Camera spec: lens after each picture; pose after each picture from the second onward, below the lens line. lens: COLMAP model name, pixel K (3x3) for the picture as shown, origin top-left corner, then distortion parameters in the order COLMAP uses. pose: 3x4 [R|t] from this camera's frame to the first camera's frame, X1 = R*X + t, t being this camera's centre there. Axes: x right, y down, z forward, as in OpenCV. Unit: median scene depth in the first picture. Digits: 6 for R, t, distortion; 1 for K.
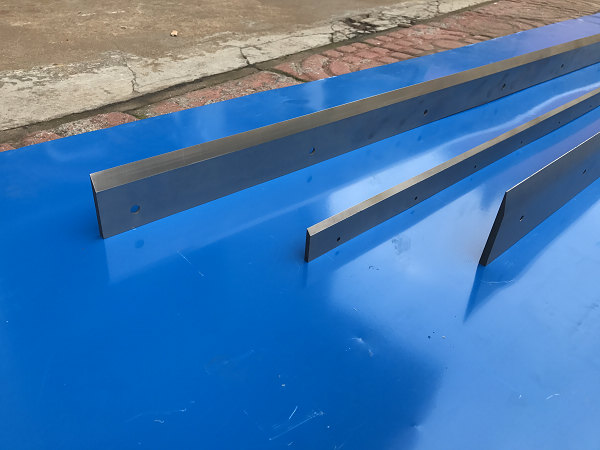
lens RADIAL K [[488.9, 0, 298.5], [0, 488.9, 228.2], [0, 0, 1]] dist [0.018582, -0.017940]
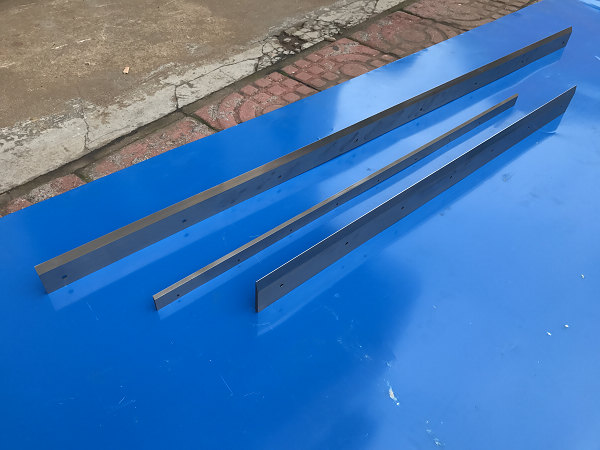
lens RADIAL K [[488.9, 0, 299.6], [0, 488.9, 222.3], [0, 0, 1]] dist [0.018582, -0.017940]
pose [[0.998774, 0.019145, -0.045645, 0.307131], [-0.010549, 0.983314, 0.181611, -0.290890], [0.048360, -0.180907, 0.982311, -0.348094]]
